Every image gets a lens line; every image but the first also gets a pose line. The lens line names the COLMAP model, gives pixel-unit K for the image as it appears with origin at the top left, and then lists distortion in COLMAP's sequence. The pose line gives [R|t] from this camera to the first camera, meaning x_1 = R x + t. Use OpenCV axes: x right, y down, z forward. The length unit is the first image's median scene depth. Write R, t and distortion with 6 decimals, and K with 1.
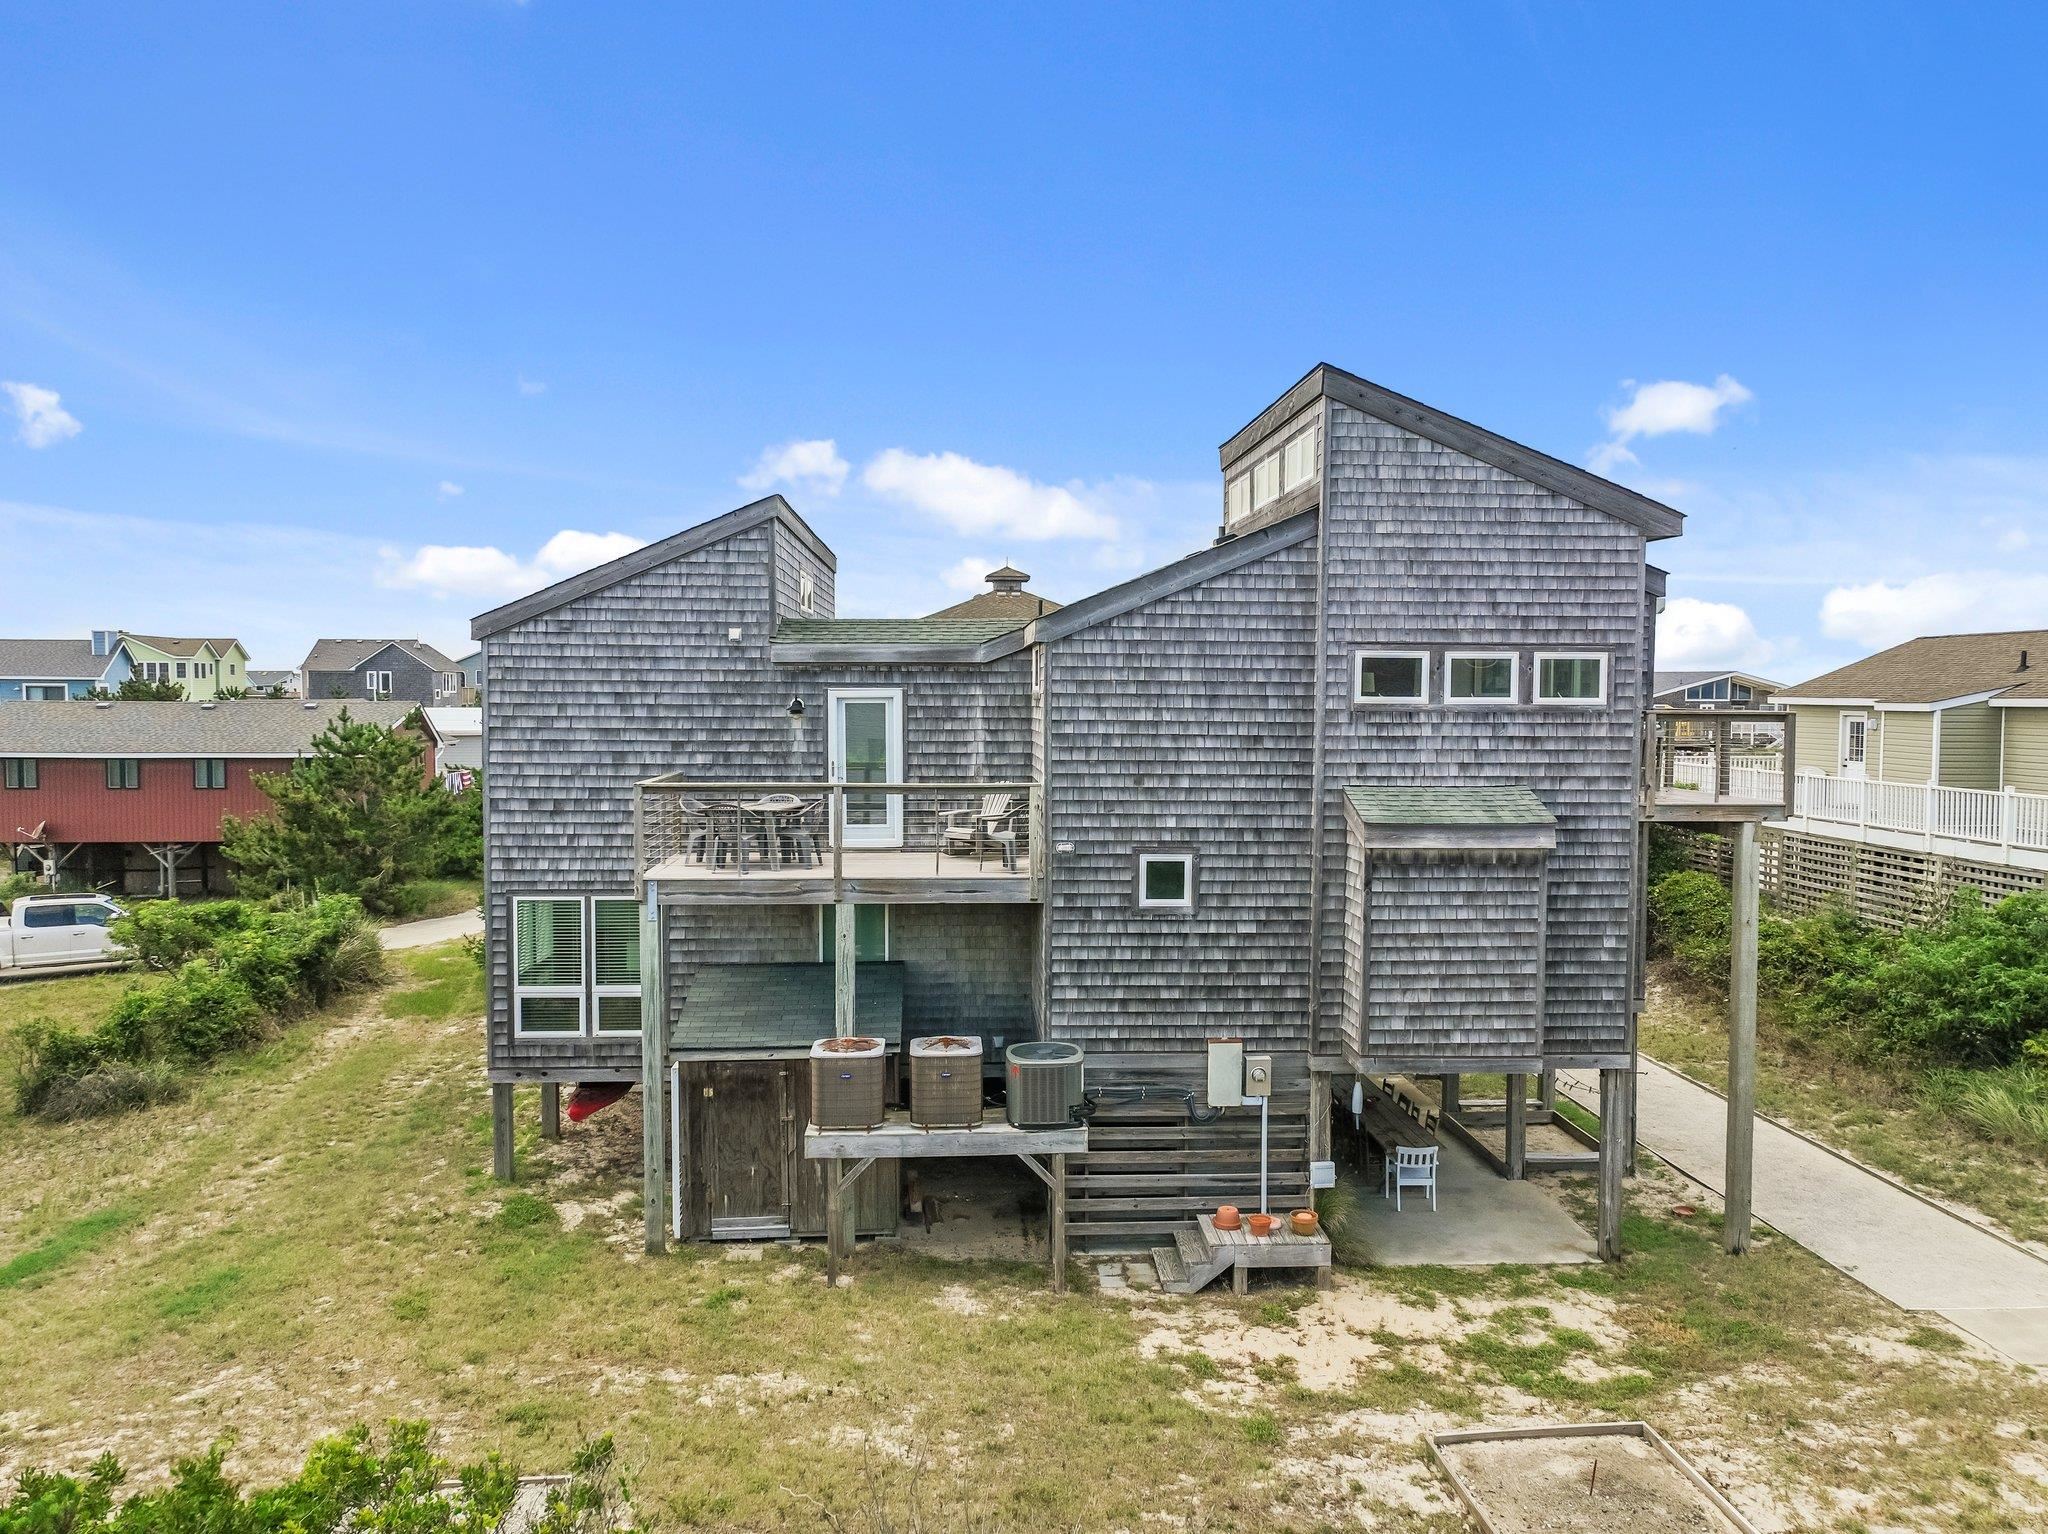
lens RADIAL K [[1457.8, 0, 1036.9], [0, 1457.8, 769.2], [0, 0, 1]] dist [0.002822, -0.002613]
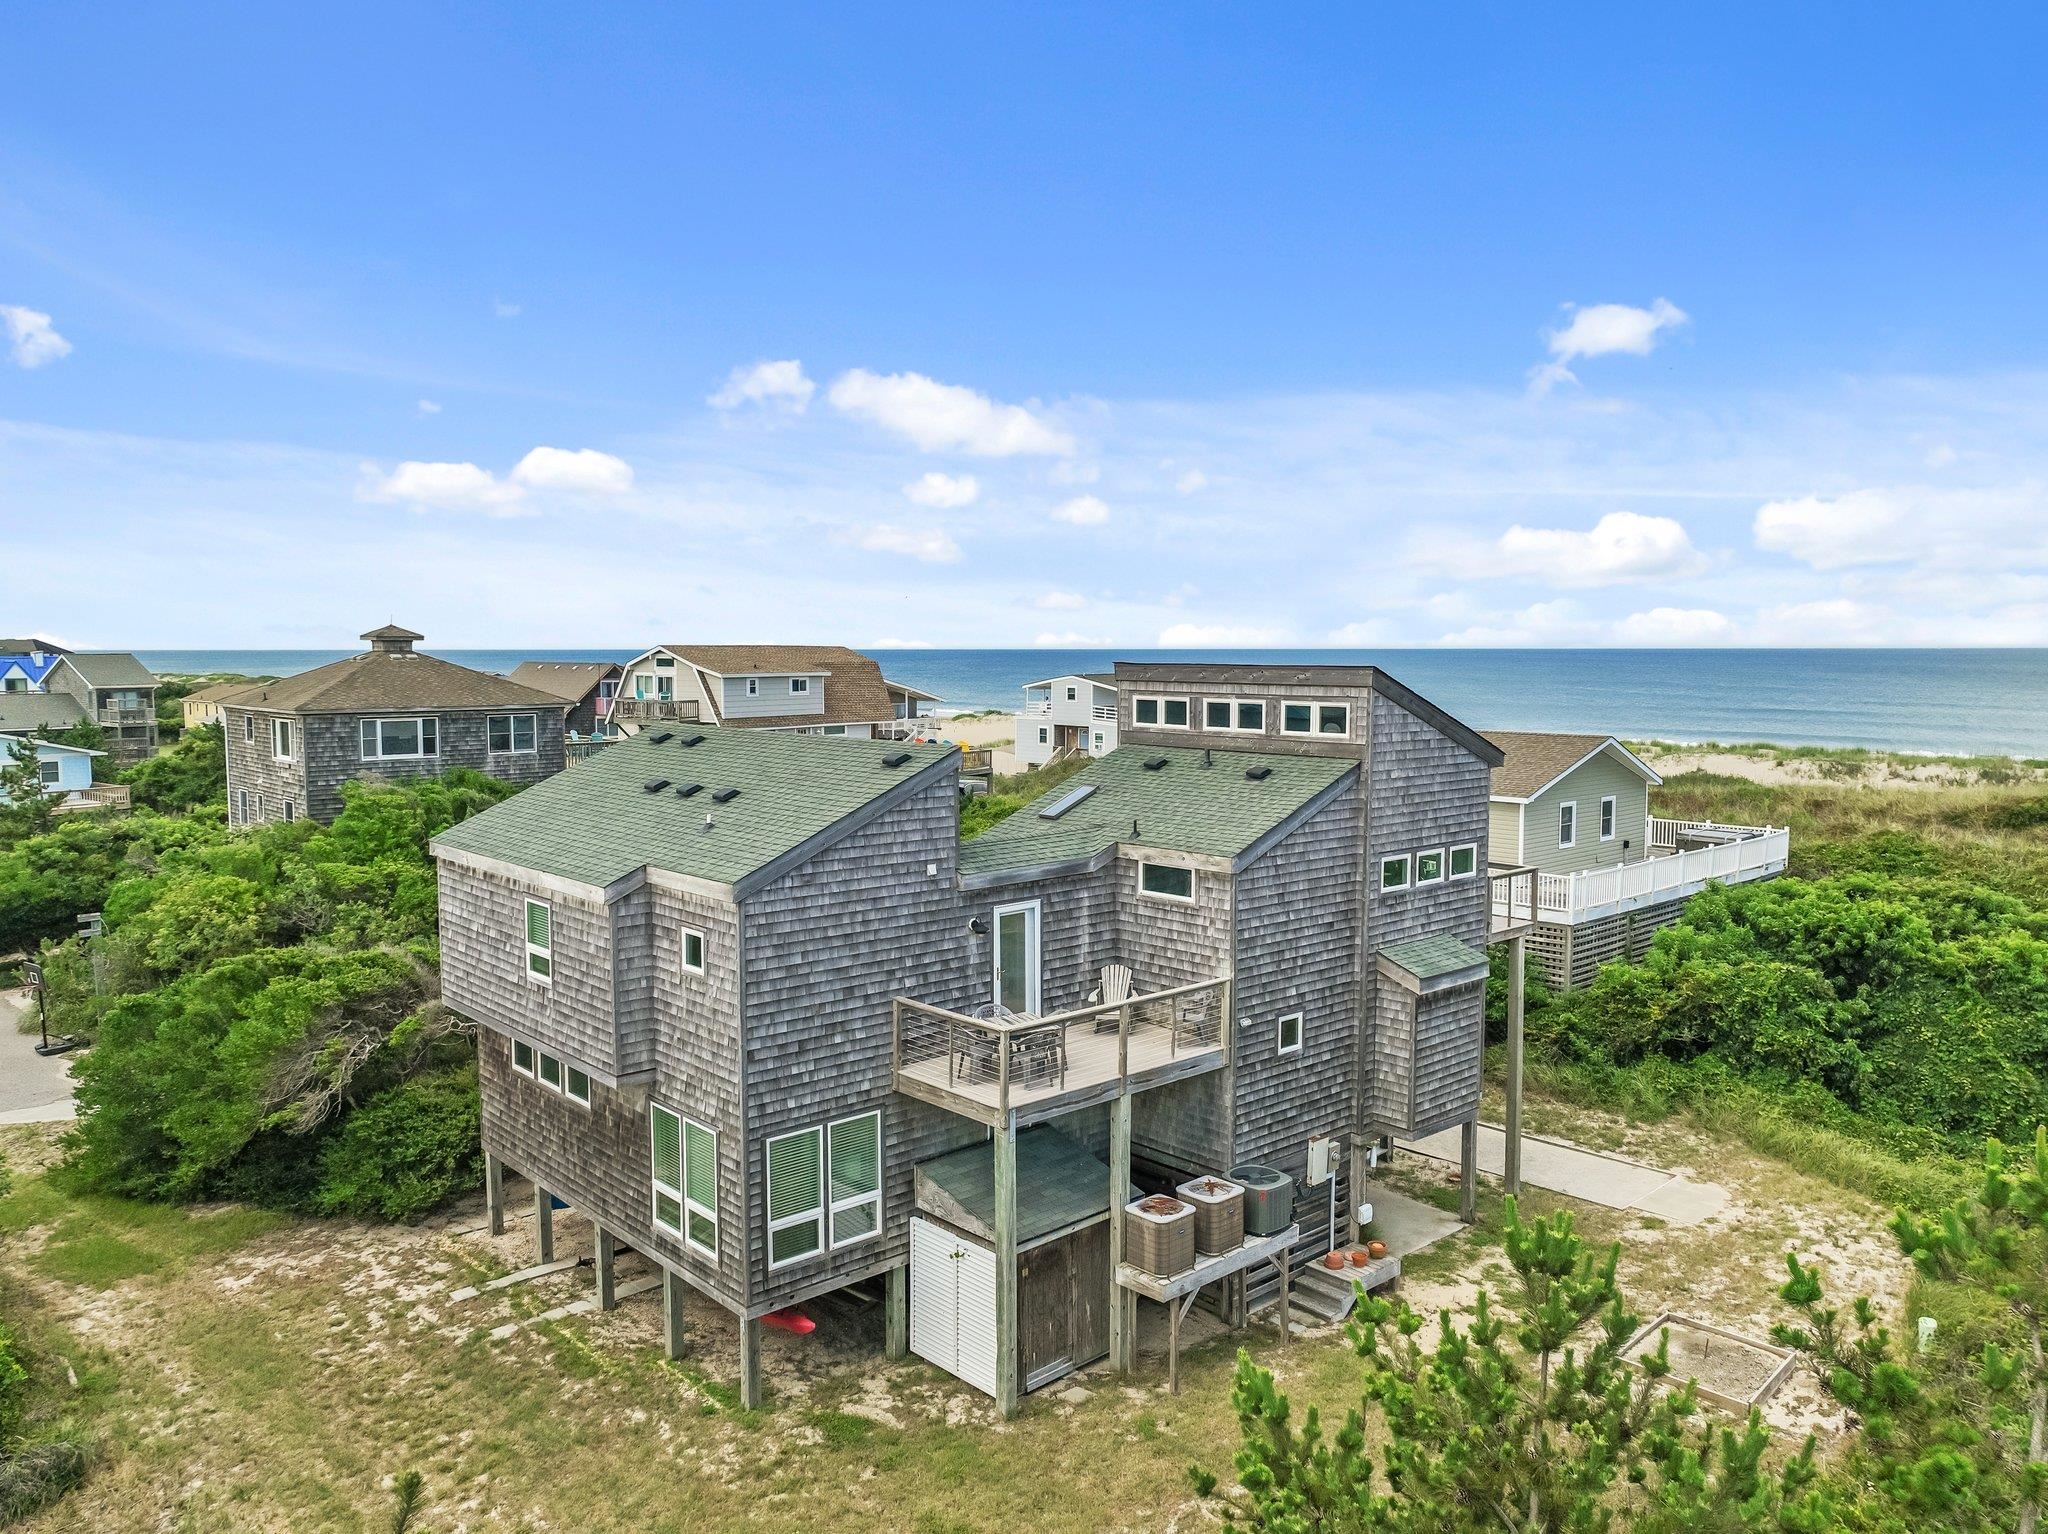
lens RADIAL K [[1457.8, 0, 1036.9], [0, 1457.8, 769.2], [0, 0, 1]] dist [0.002822, -0.002613]
pose [[0.778764, -0.055440, 0.624862, -0.891623], [0.036319, 0.998401, 0.043318, -0.227944], [-0.626264, -0.011040, 0.779533, 0.066102]]
